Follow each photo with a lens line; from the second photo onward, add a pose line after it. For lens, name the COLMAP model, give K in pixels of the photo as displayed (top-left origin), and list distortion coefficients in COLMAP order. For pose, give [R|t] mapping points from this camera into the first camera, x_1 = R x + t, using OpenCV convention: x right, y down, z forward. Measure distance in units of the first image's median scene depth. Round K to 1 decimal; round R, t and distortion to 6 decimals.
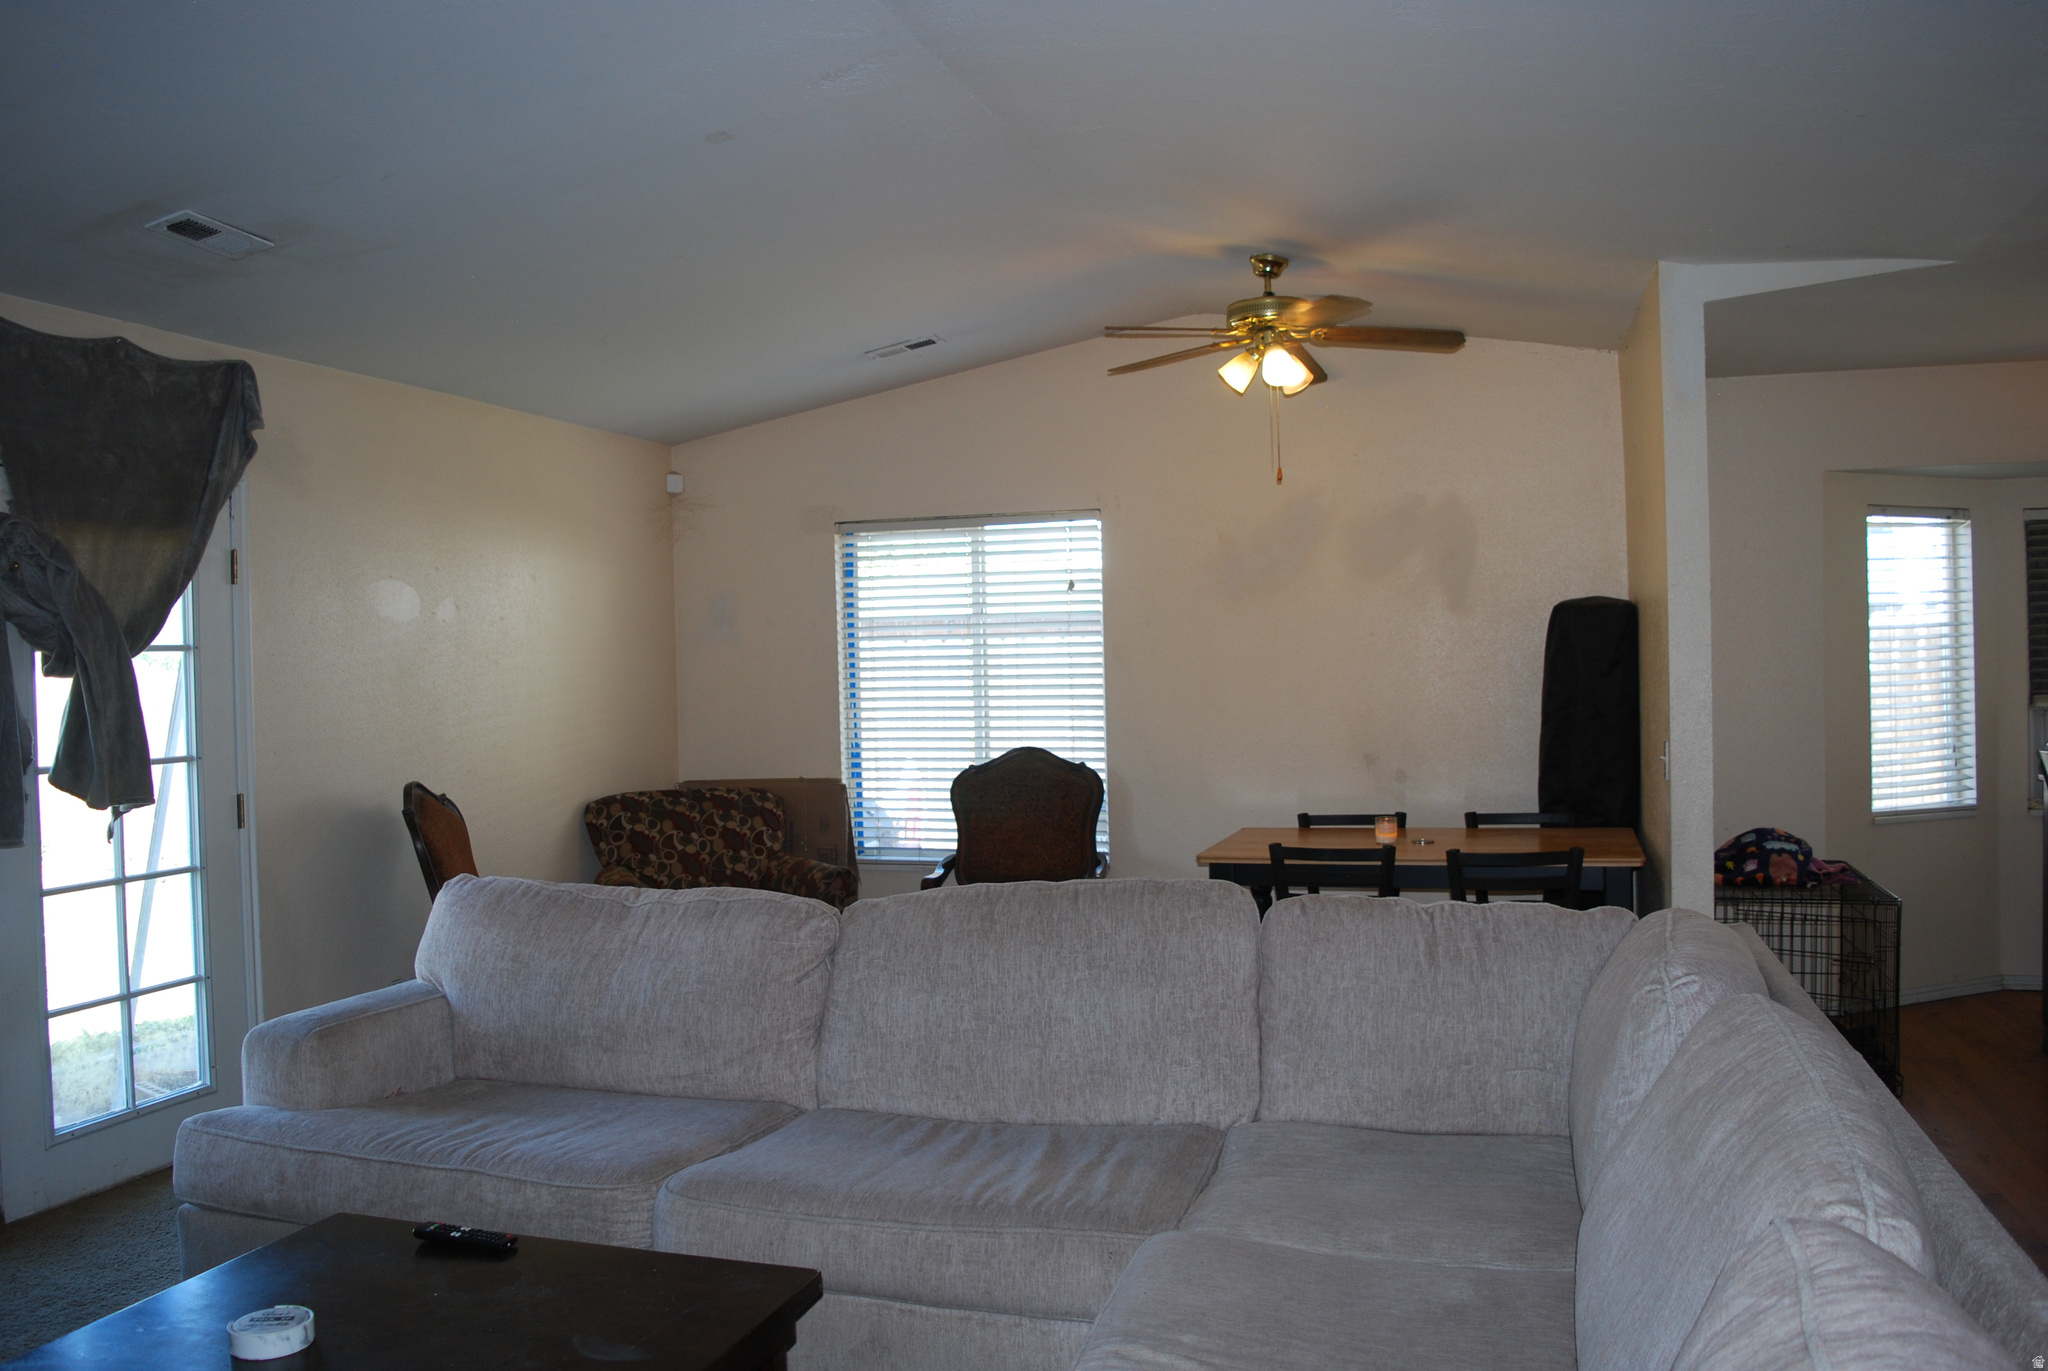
lens RADIAL K [[1611.6, 0, 1015.5], [0, 1611.6, 677.8], [0, 0, 1]] dist [-0.075271, 0.011717]
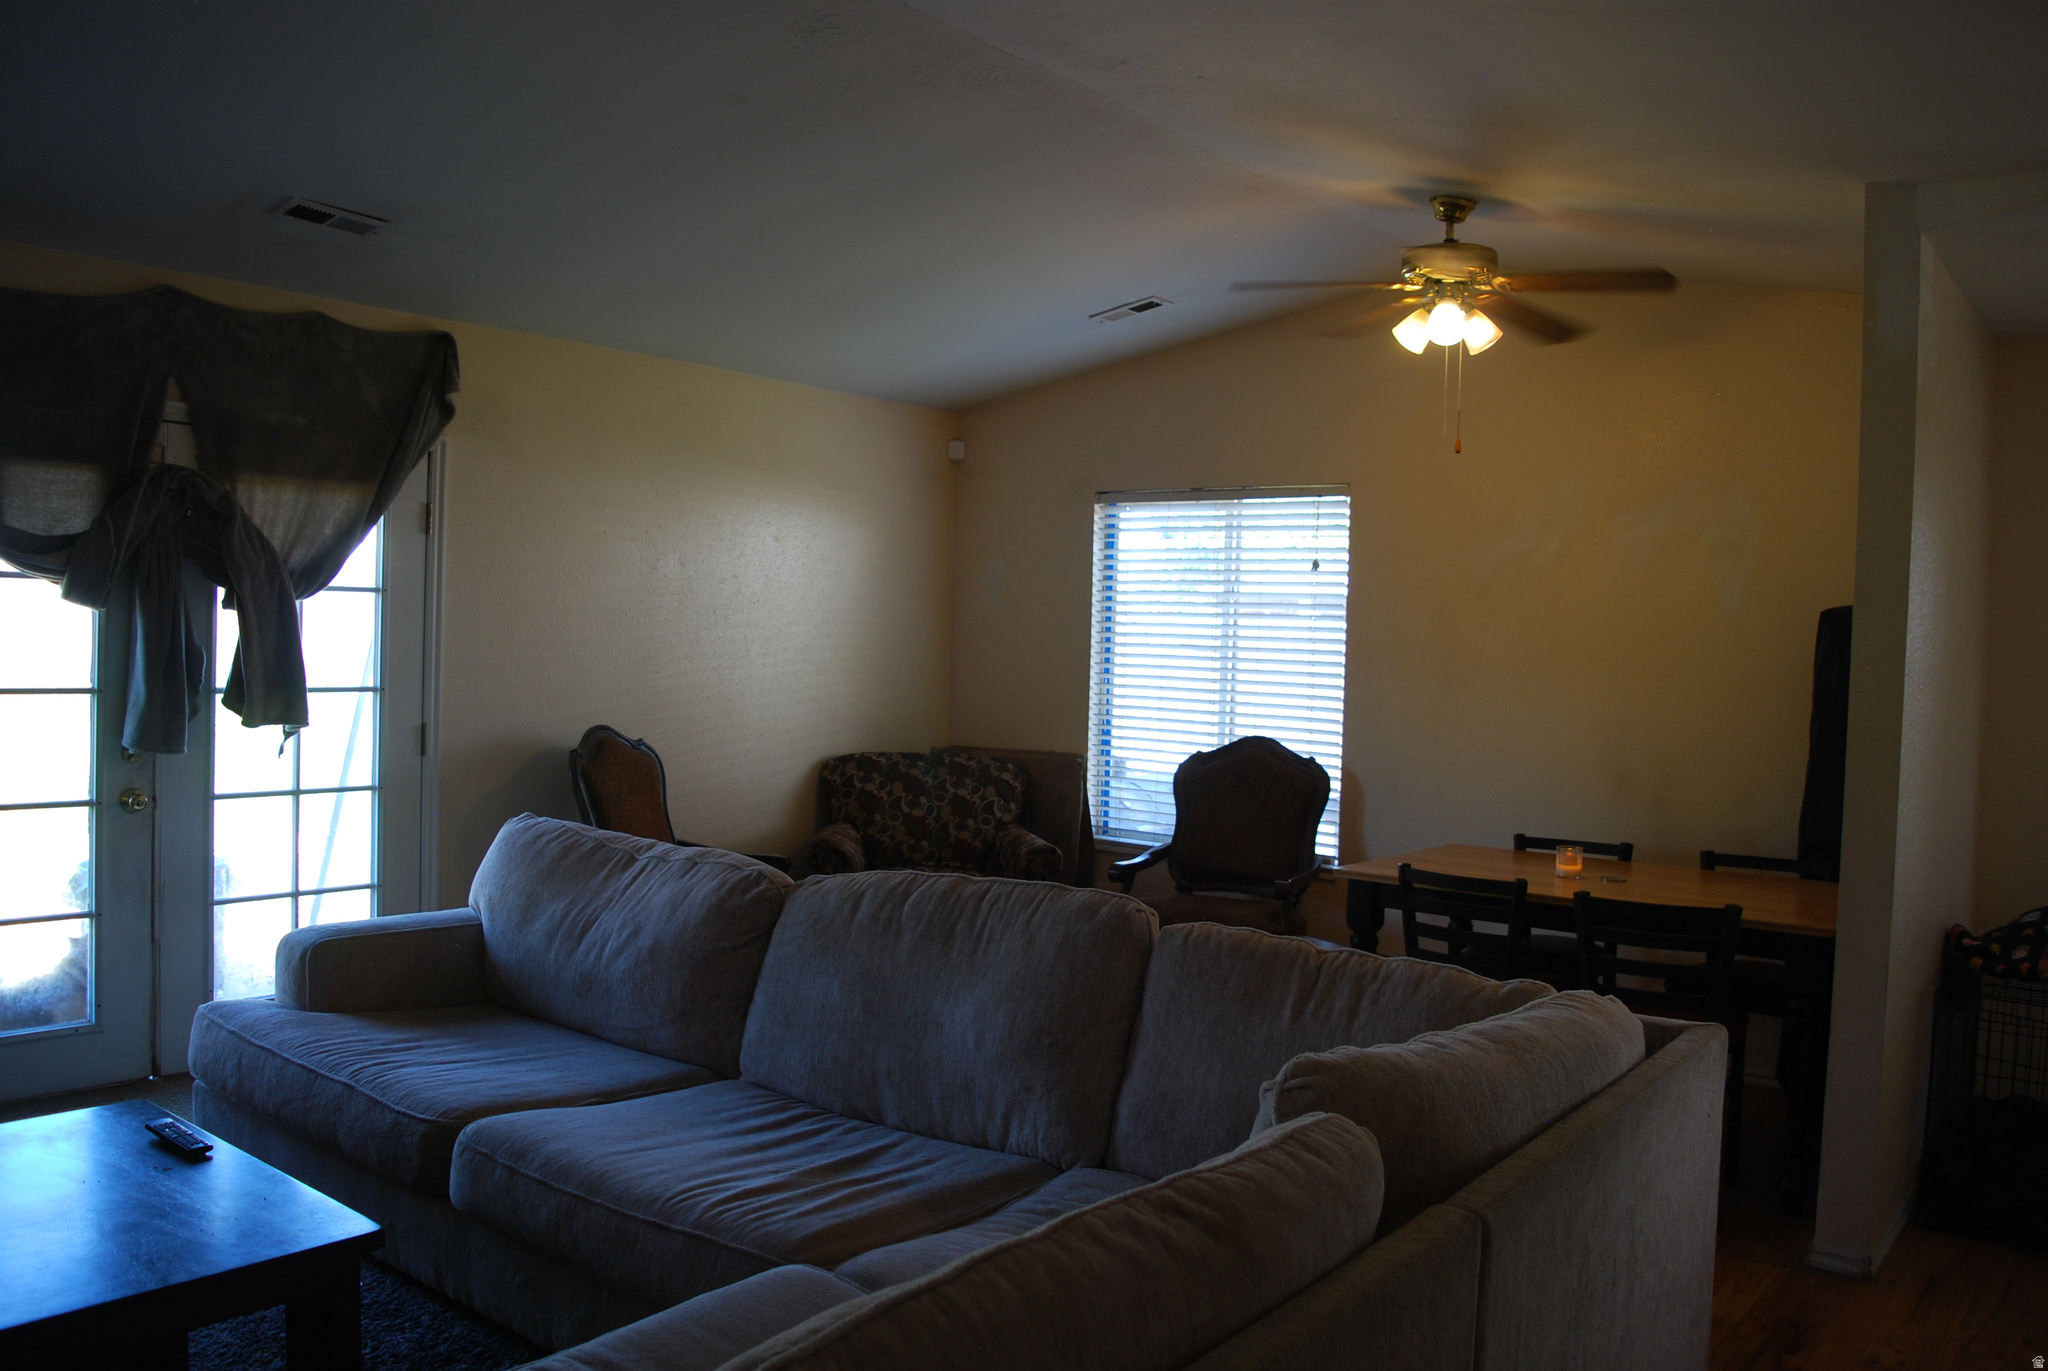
lens RADIAL K [[1611.6, 0, 1015.5], [0, 1611.6, 677.8], [0, 0, 1]] dist [-0.075271, 0.011717]
pose [[0.932241, 0.061246, -0.356616, 0.209119], [-0.055198, 0.998107, 0.027123, -0.008627], [0.357602, -0.005601, 0.933857, 0.076883]]
